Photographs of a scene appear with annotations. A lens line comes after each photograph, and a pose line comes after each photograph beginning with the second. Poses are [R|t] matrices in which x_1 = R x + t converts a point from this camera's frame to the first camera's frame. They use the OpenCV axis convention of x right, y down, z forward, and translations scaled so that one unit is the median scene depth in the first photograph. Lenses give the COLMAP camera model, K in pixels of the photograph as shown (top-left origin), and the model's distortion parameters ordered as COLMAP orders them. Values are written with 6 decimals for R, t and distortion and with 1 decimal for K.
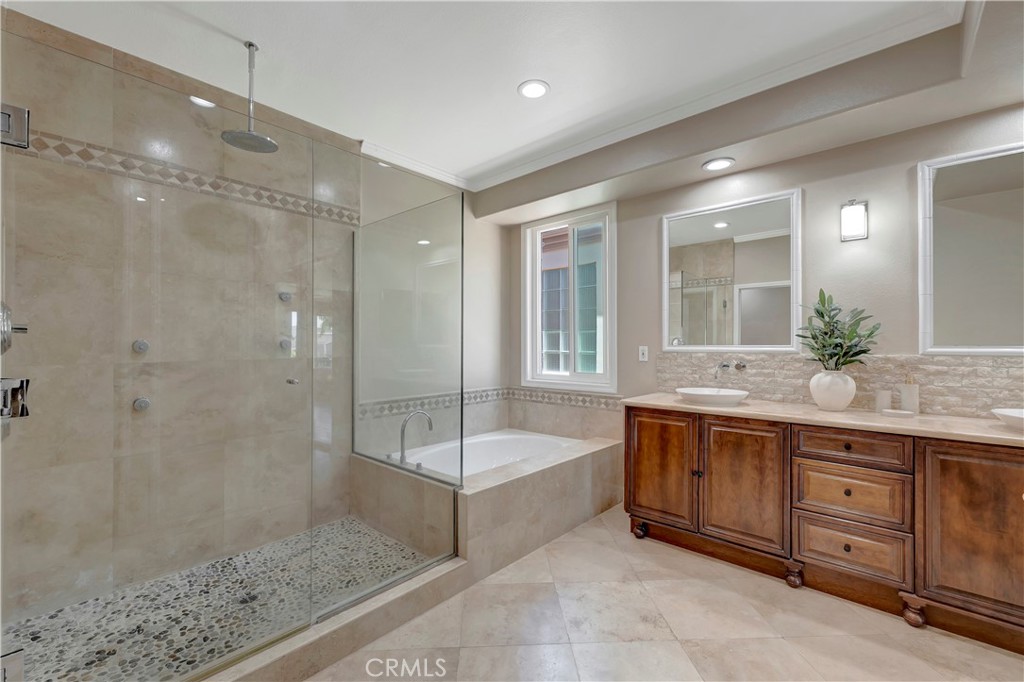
lens RADIAL K [[430.4, 0, 512.0], [0, 430.4, 341.0], [0, 0, 1]] dist [0.007538, 0.000034]
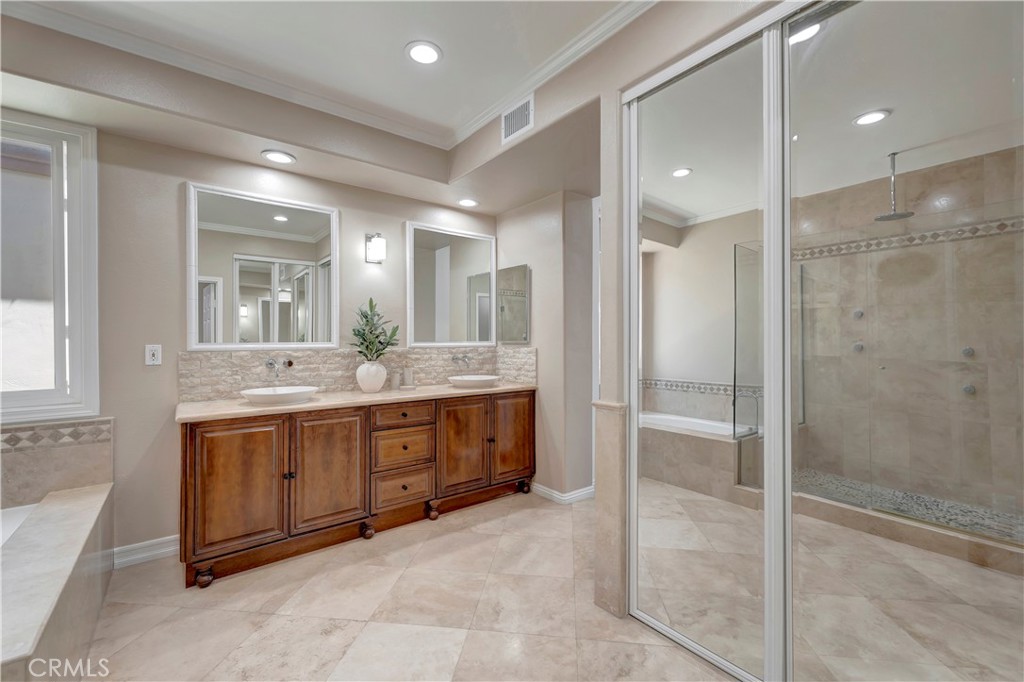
lens RADIAL K [[430.4, 0, 512.0], [0, 430.4, 341.0], [0, 0, 1]] dist [0.007538, 0.000034]
pose [[0.178551, -0.000696, 0.983930, -0.443134], [-0.003368, 0.999993, 0.001319, 0.003749], [-0.983925, -0.003550, 0.178548, 0.350979]]
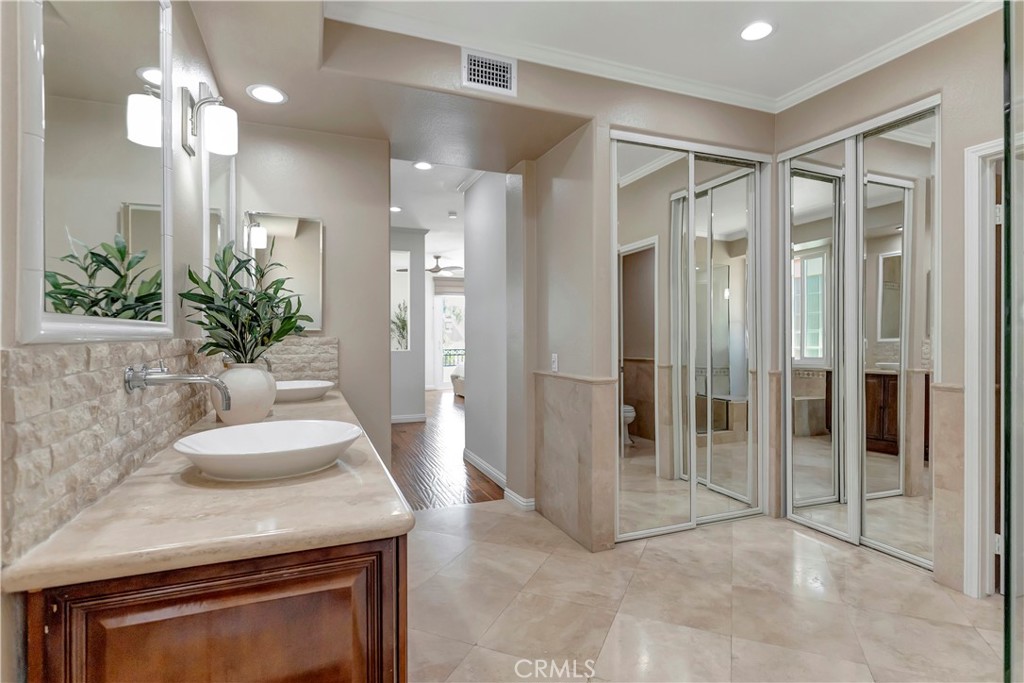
lens RADIAL K [[517.9, 0, 510.8], [0, 517.9, 333.4], [0, 0, 1]] dist [-0.000935, -0.000057]
pose [[-0.893953, 0.003035, 0.448151, 0.057497], [-0.000467, 0.999970, -0.007703, 0.029187], [-0.448161, -0.007096, -0.893925, 1.483577]]
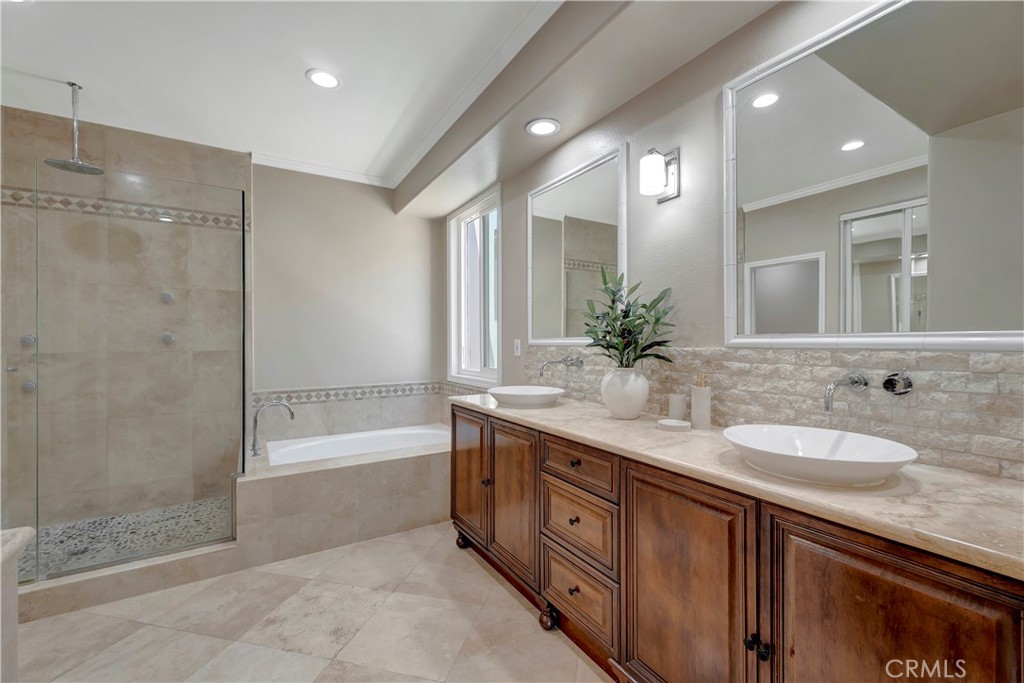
lens RADIAL K [[424.0, 0, 507.7], [0, 424.0, 341.3], [0, 0, 1]] dist [0.007312, -0.000081]
pose [[0.957953, -0.003497, -0.286903, 0.745744], [0.005967, 0.999952, 0.007733, 0.012615], [0.286863, -0.009120, 0.957928, 0.189418]]
